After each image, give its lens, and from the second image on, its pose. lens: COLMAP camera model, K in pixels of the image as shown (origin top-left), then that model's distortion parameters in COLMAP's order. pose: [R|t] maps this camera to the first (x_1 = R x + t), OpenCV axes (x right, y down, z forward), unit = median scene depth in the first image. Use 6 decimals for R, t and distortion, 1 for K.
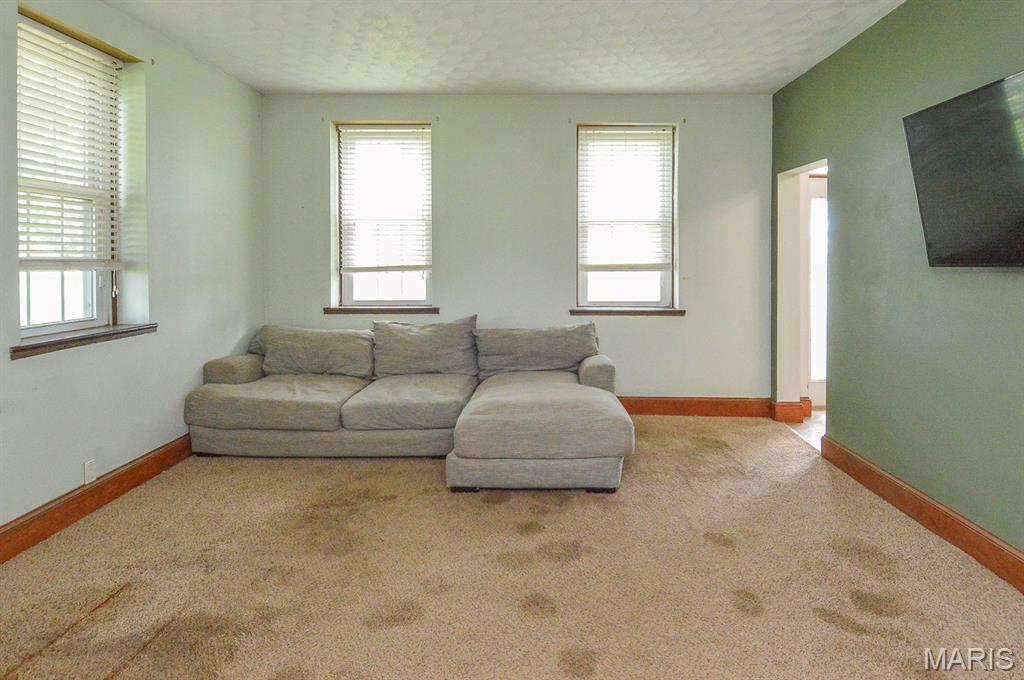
lens RADIAL K [[559.3, 0, 471.2], [0, 559.3, 269.3], [0, 0, 1]] dist [-0.003253, -0.012778]
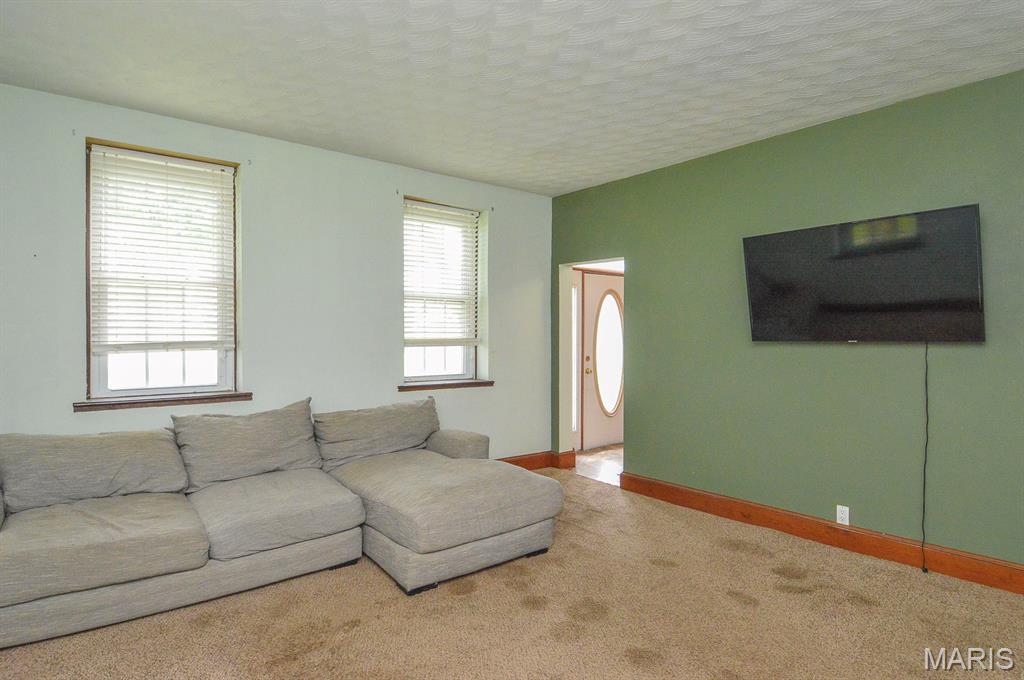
lens RADIAL K [[559.3, 0, 513.7], [0, 559.3, 339.3], [0, 0, 1]] dist [-0.003253, -0.012778]
pose [[0.771053, -0.002246, 0.636767, -0.319070], [0.006516, 0.999969, -0.004363, -0.003899], [-0.636737, 0.007513, 0.771044, 0.136880]]
